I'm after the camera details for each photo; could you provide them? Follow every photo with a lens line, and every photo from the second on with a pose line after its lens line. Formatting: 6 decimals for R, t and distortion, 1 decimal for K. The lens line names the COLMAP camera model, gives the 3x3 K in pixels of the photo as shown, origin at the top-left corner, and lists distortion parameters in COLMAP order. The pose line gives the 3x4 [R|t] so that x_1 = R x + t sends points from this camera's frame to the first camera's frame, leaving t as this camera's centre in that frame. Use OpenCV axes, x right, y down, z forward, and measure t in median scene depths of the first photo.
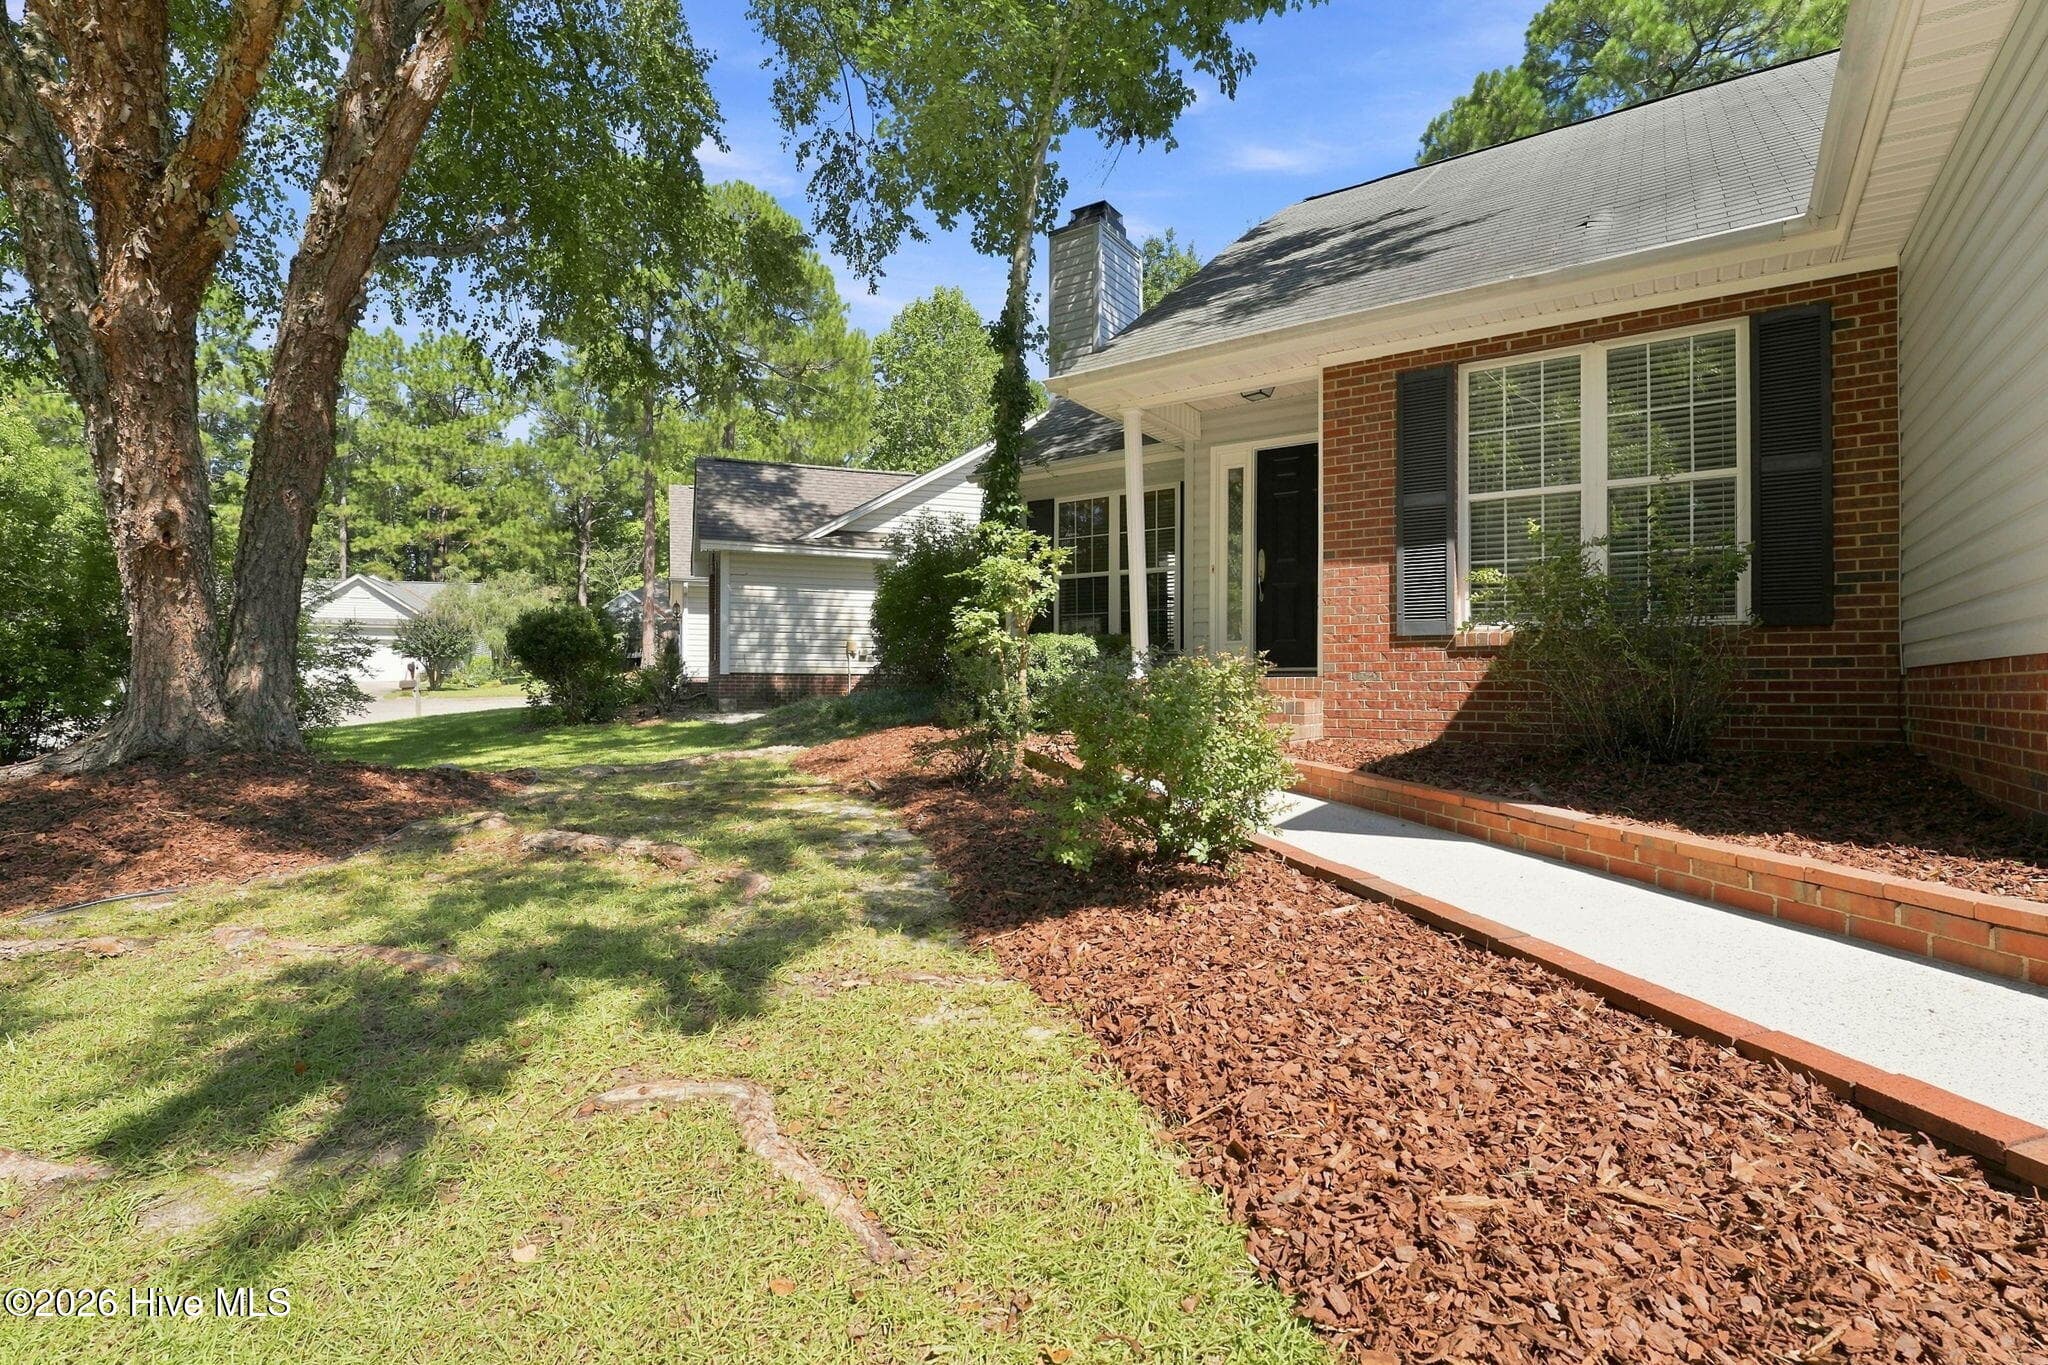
lens RADIAL K [[954.1, 0, 1021.2], [0, 954.1, 686.4], [0, 0, 1]] dist [-0.013106, 0.001926]
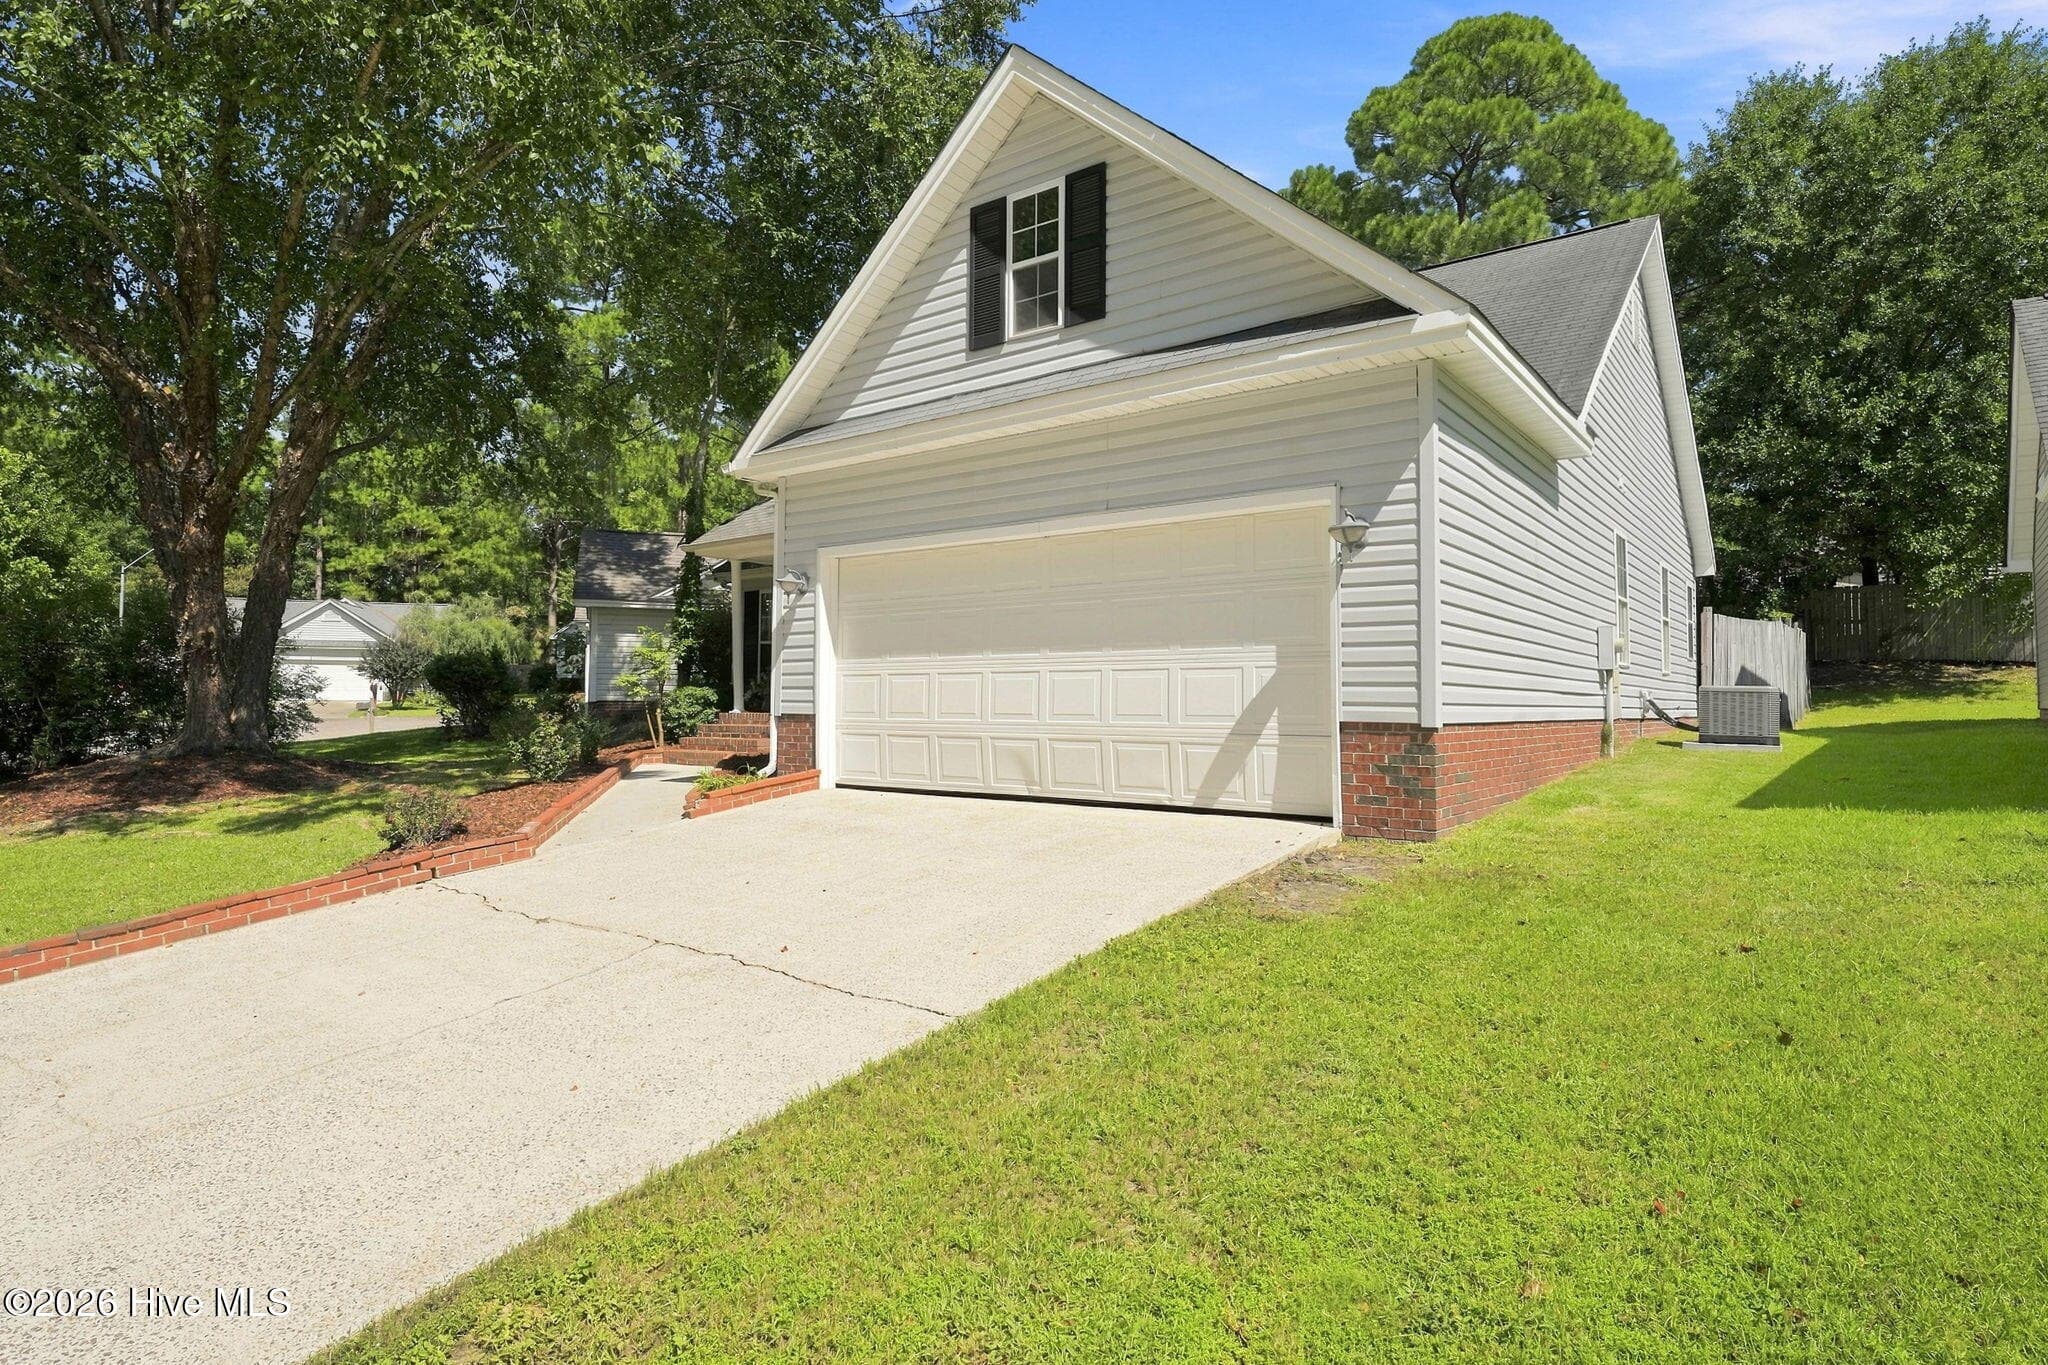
lens RADIAL K [[1090.8, 0, 1025.2], [0, 1090.8, 673.9], [0, 0, 1]] dist [0.003624, 0.000045]
pose [[0.998742, 0.008837, -0.049352, 0.107788], [-0.010297, 0.999514, -0.029419, -0.004701], [0.049068, 0.029891, 0.998348, -0.139866]]
